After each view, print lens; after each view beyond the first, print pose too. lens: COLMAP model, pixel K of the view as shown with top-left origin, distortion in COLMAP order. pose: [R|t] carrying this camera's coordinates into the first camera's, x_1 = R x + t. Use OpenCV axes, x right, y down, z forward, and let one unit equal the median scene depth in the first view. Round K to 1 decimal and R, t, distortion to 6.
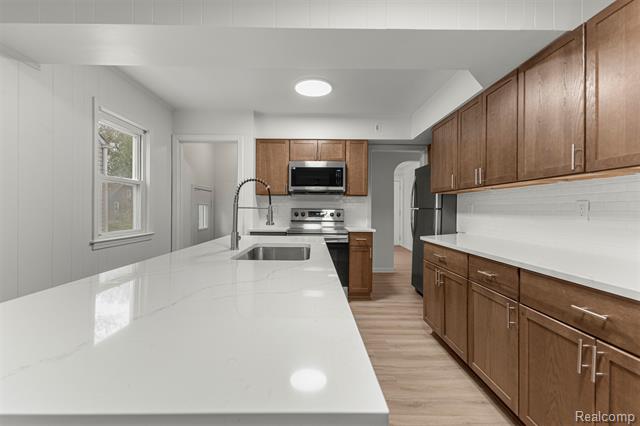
lens RADIAL K [[279.0, 0, 319.4], [0, 279.0, 210.2], [0, 0, 1]] dist [0.006957, -0.001873]
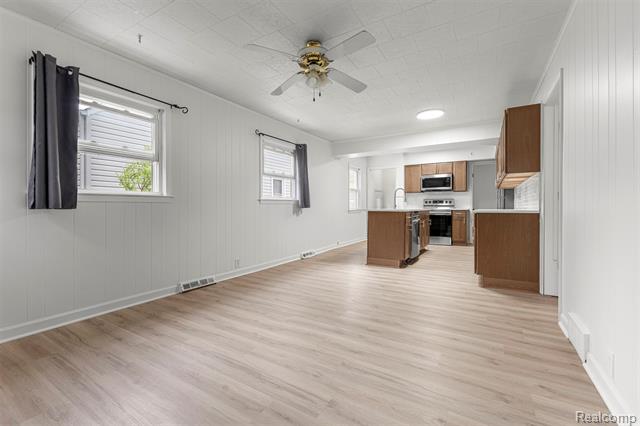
lens RADIAL K [[279.0, 0, 324.1], [0, 279.0, 208.3], [0, 0, 1]] dist [0.006957, -0.001873]
pose [[0.857424, -0.006133, -0.514574, 0.345237], [0.005936, 0.999980, -0.002027, 0.063647], [0.514577, -0.001317, 0.857443, -1.148792]]
